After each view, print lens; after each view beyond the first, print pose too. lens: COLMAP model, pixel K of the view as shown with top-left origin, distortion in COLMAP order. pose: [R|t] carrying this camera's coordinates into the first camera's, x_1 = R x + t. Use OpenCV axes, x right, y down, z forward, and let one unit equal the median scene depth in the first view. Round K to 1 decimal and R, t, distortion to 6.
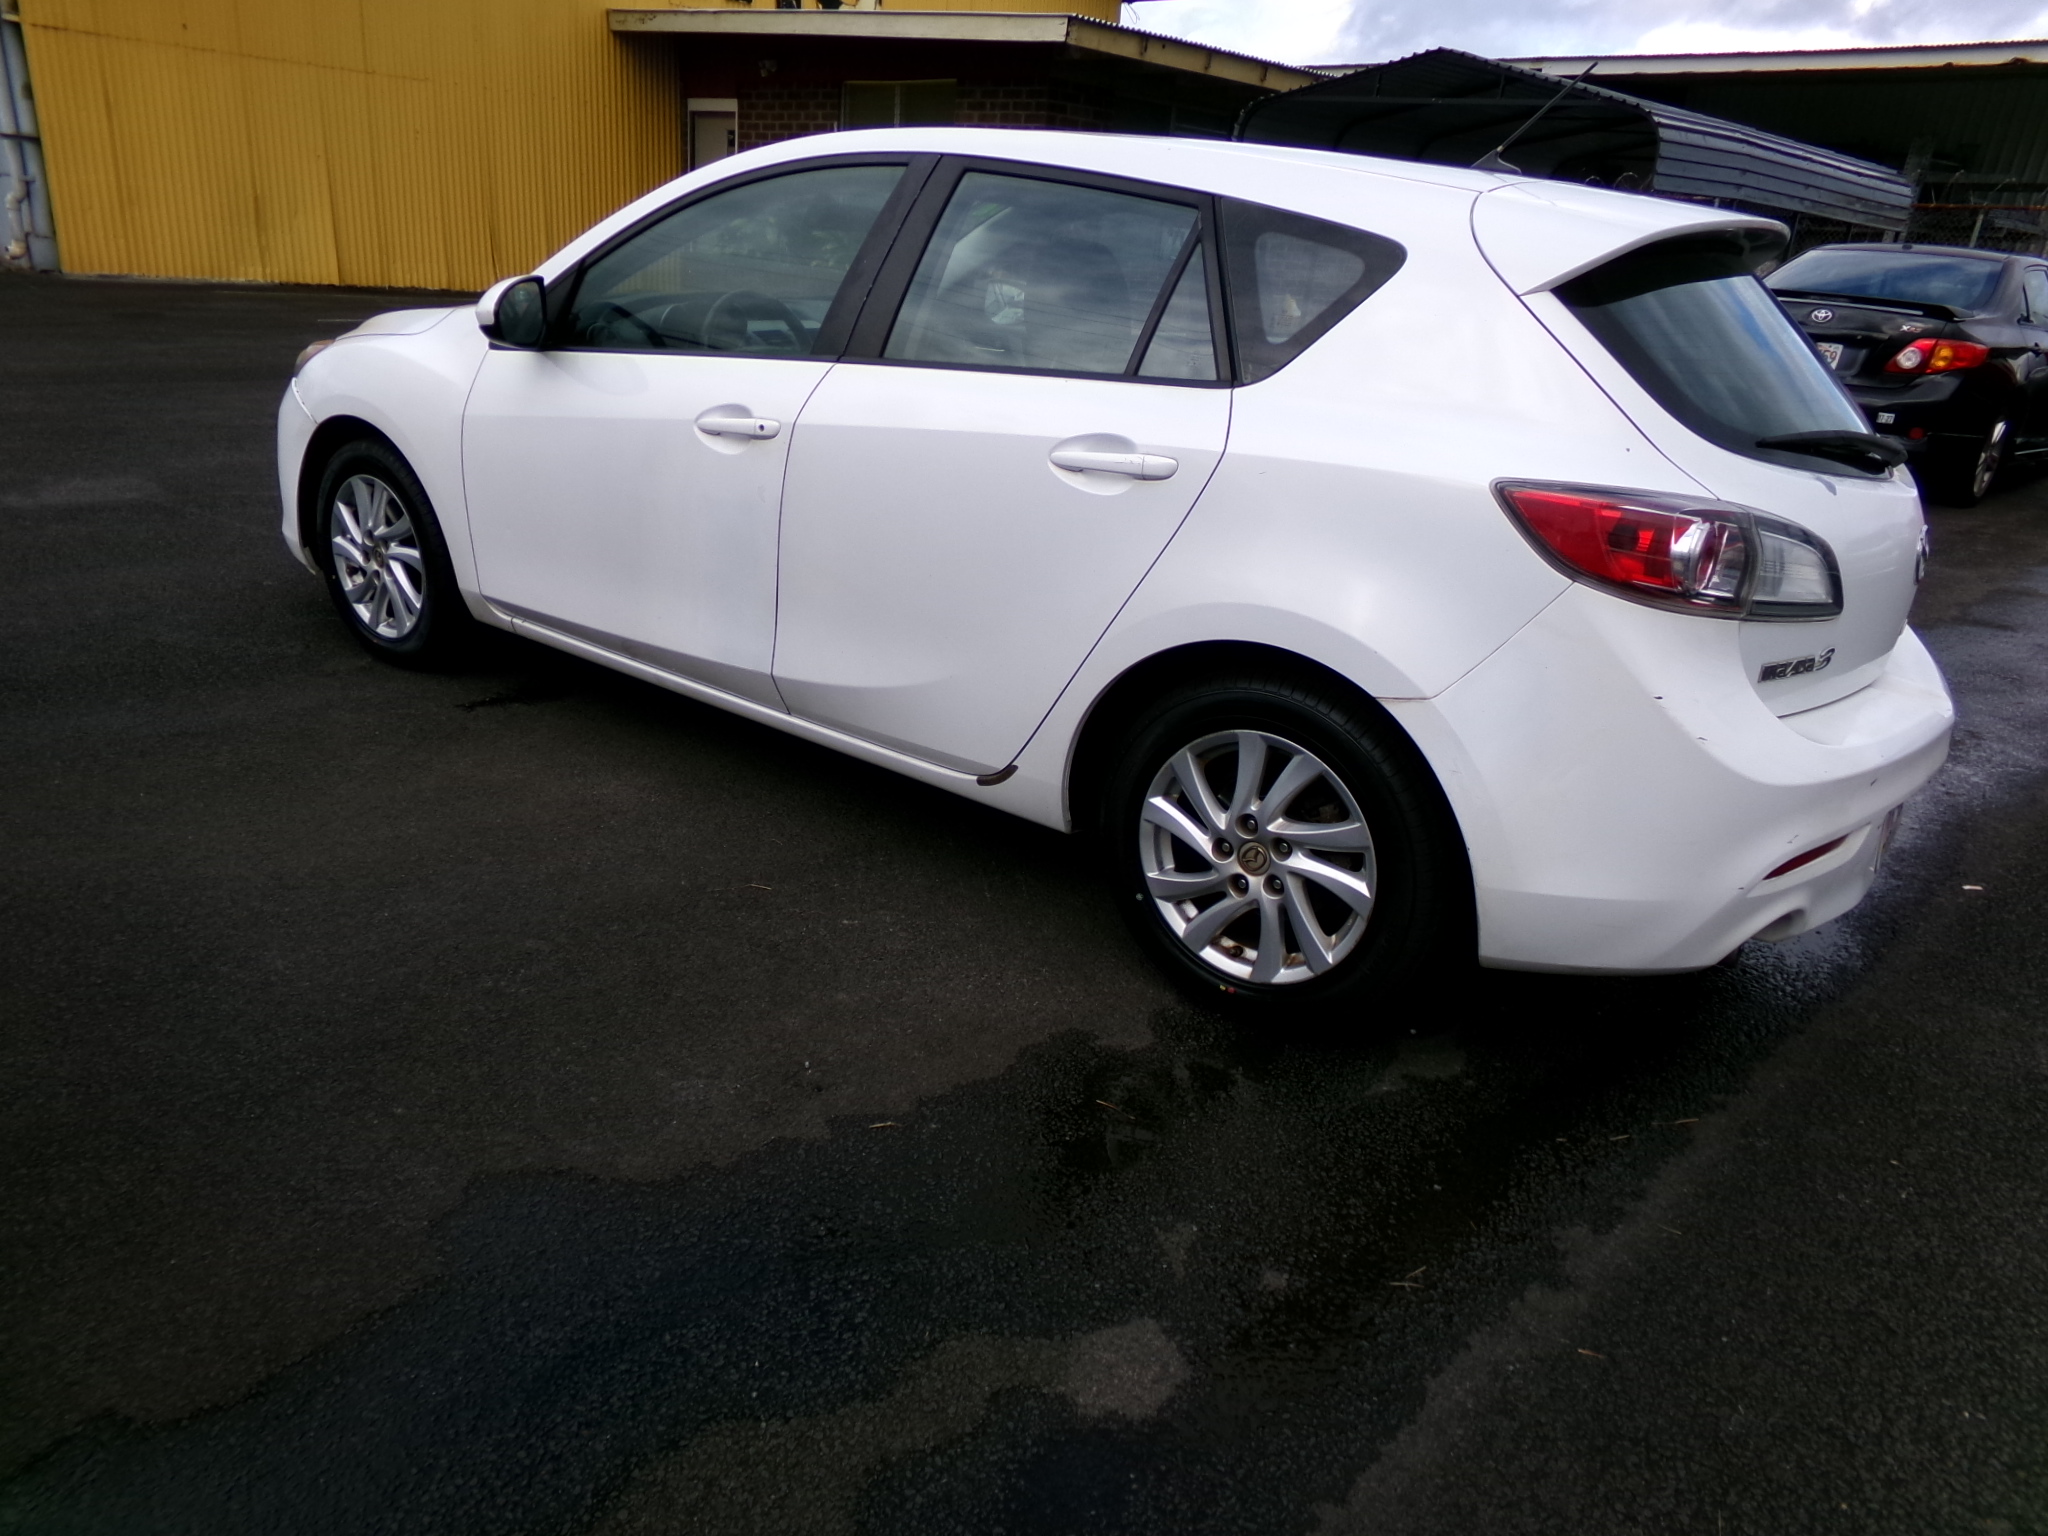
lens RADIAL K [[1411.0, 0, 1066.8], [0, 1411.0, 761.9], [0, 0, 1]] dist [-0.021880, 0.019082]
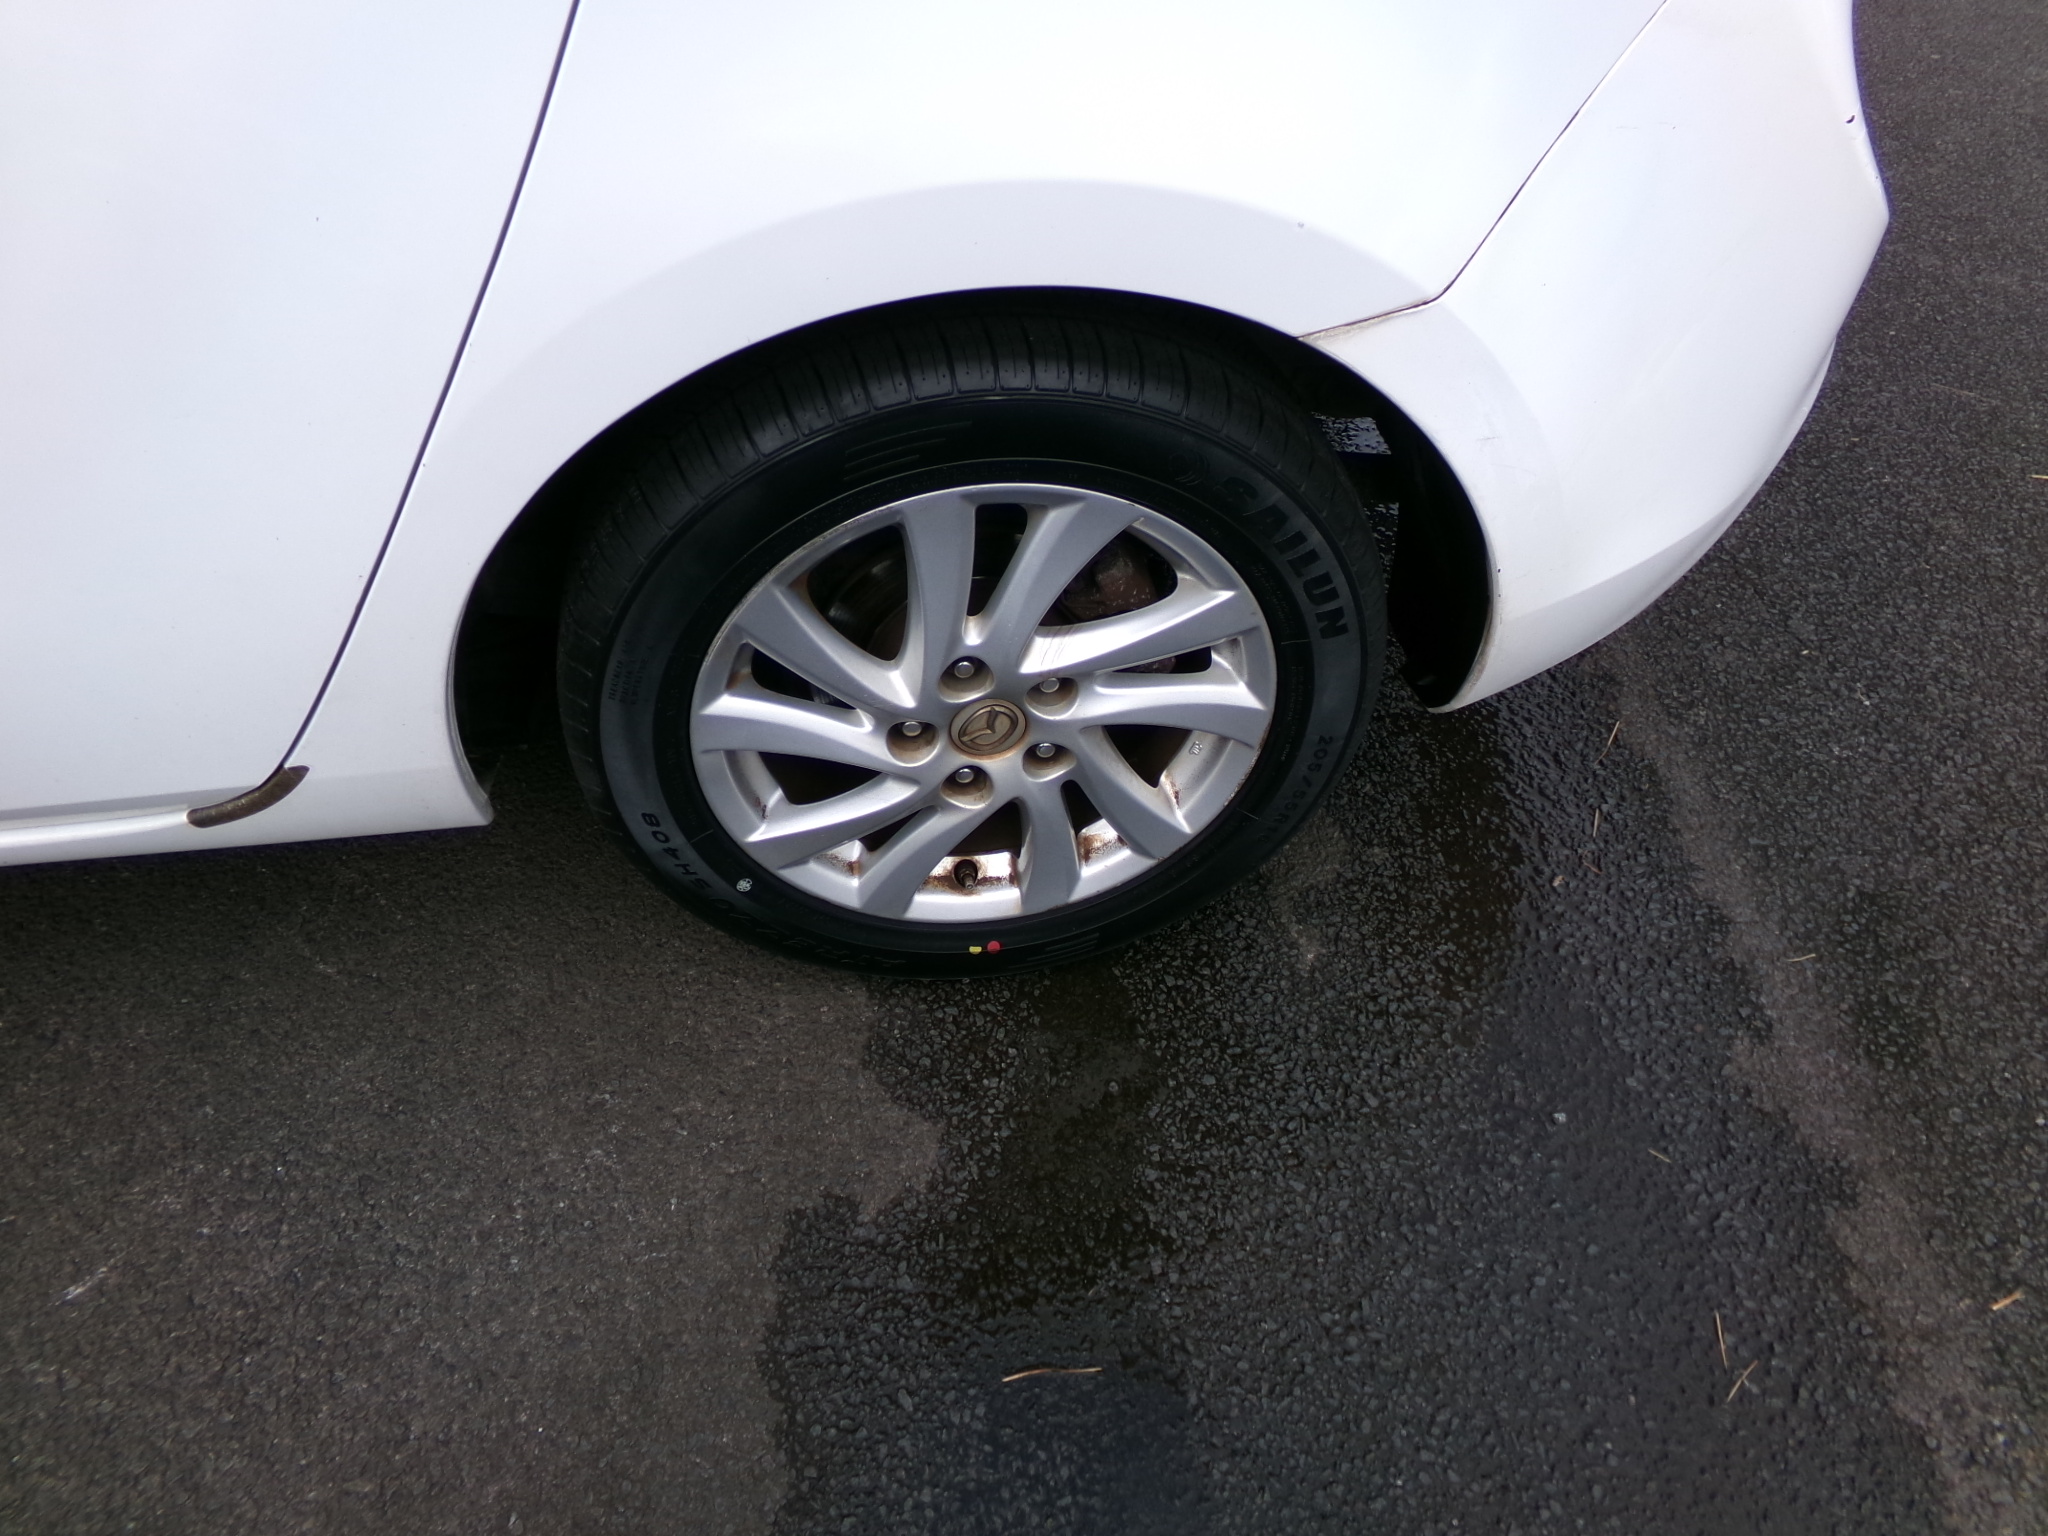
lens RADIAL K [[1411.0, 0, 1021.5], [0, 1411.0, 772.1], [0, 0, 1]] dist [-0.021880, 0.019082]
pose [[0.726642, -0.532414, 0.434196, -0.064661], [0.277033, 0.805416, 0.523983, -0.153510], [-0.628684, -0.260461, 0.732745, 0.636192]]
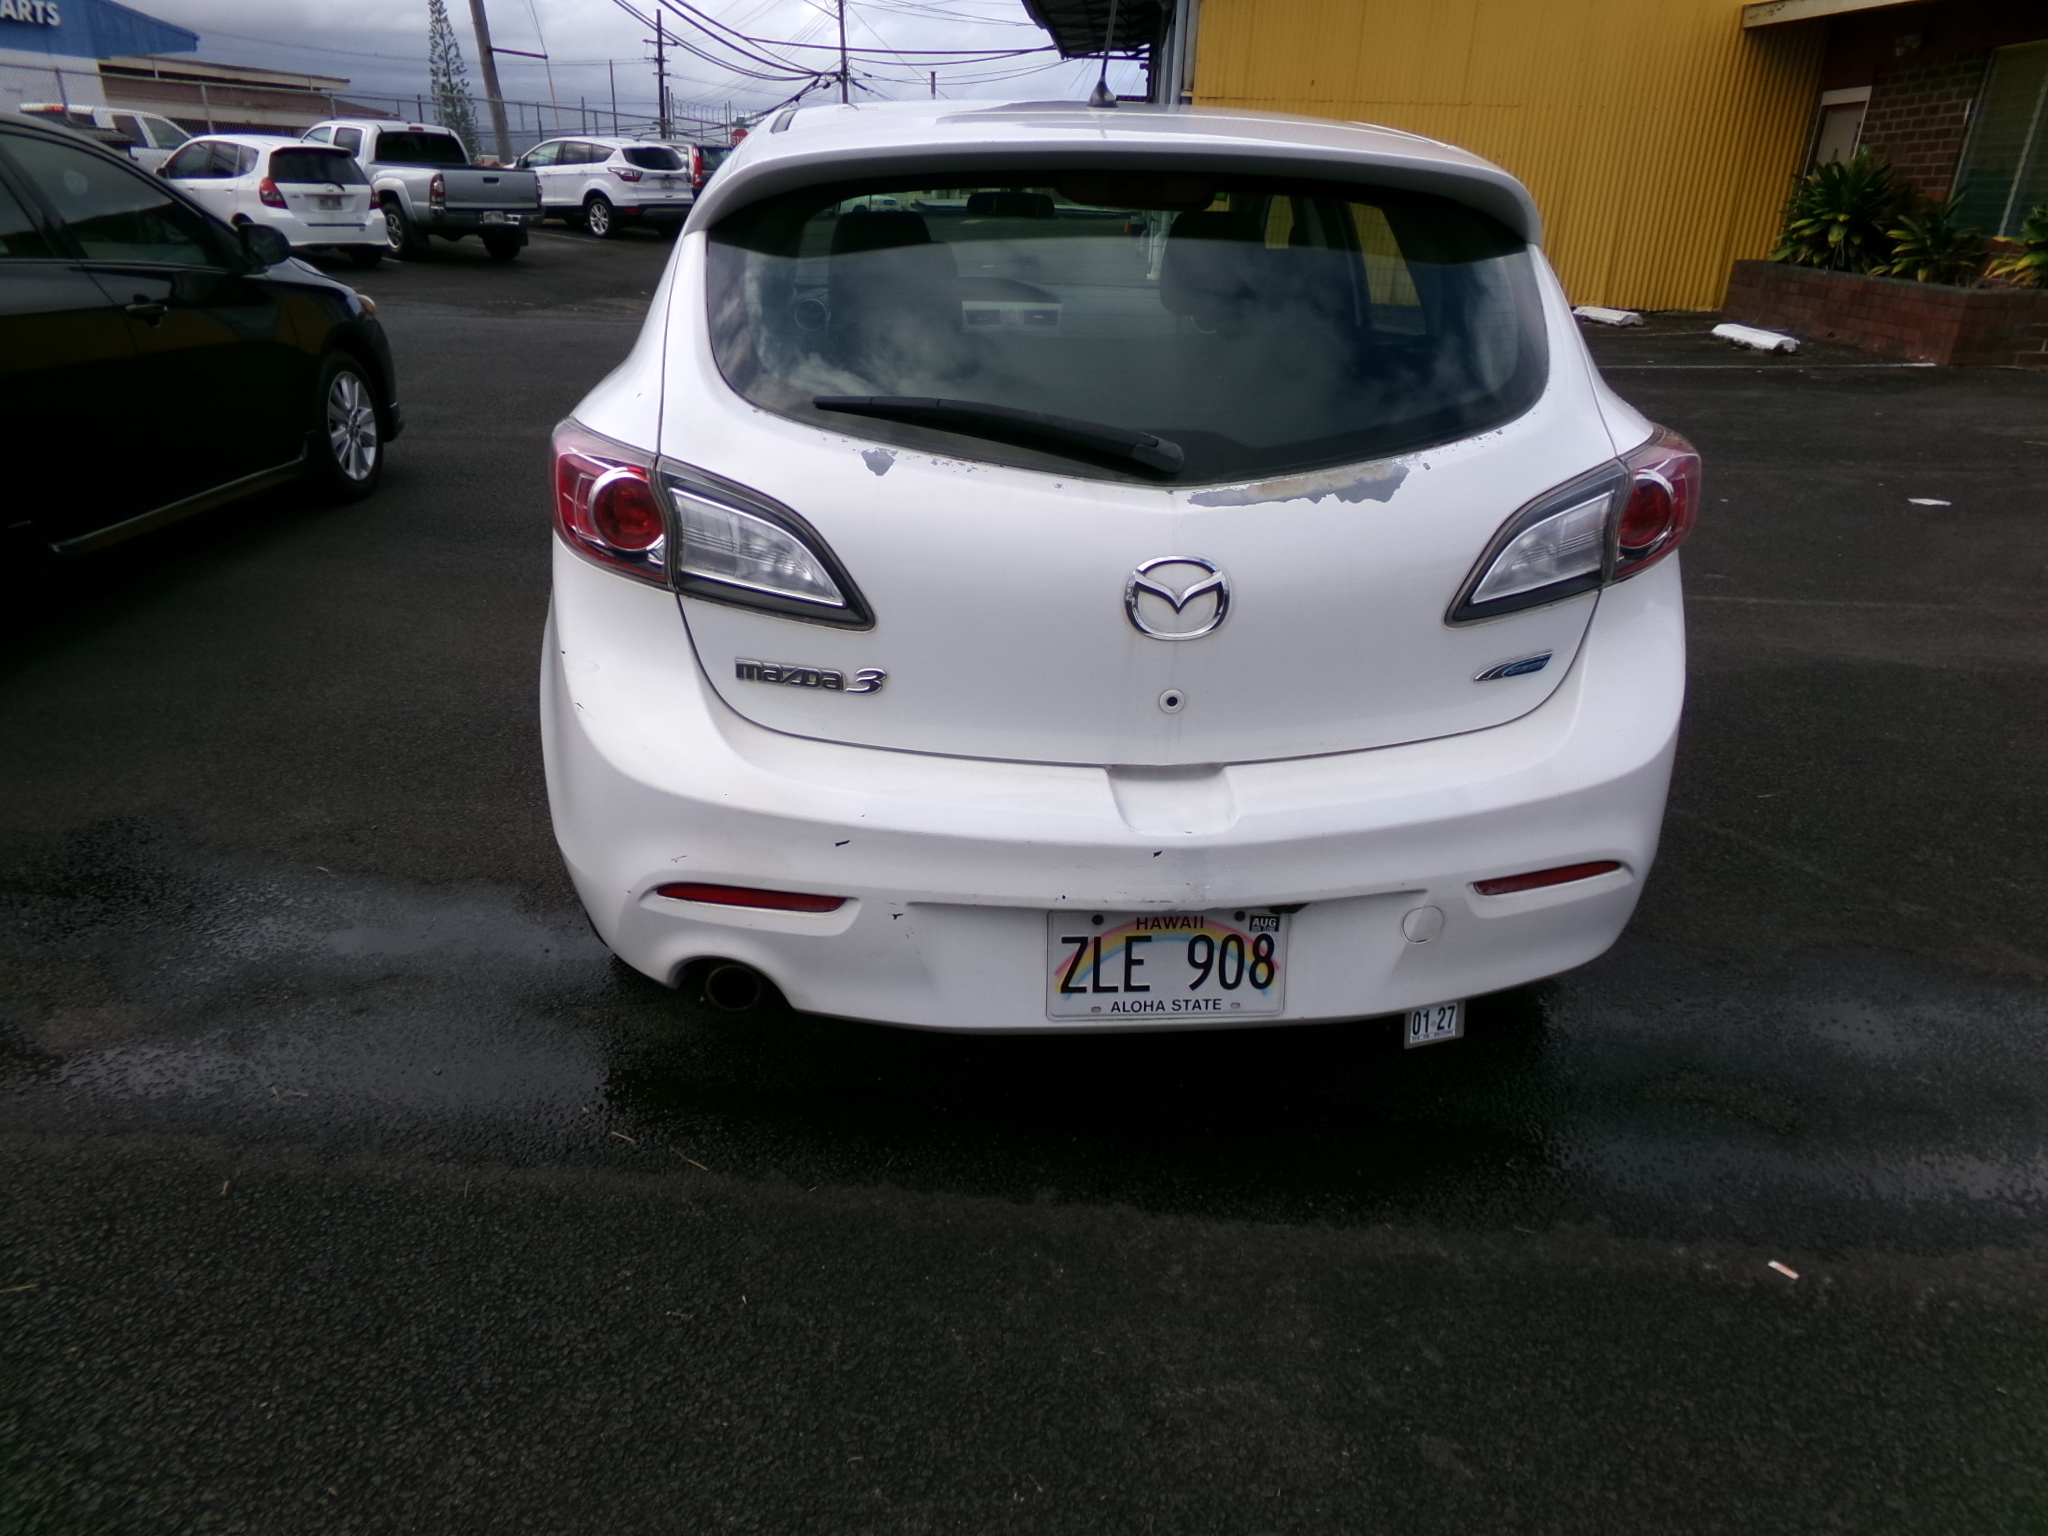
lens RADIAL K [[1411.0, 0, 1015.8], [0, 1411.0, 779.1], [0, 0, 1]] dist [-0.021880, 0.019082]
pose [[0.629078, 0.237642, -0.740127, 1.095546], [-0.243065, 0.964516, 0.103095, -0.112262], [0.738364, 0.115044, 0.664518, 0.495865]]
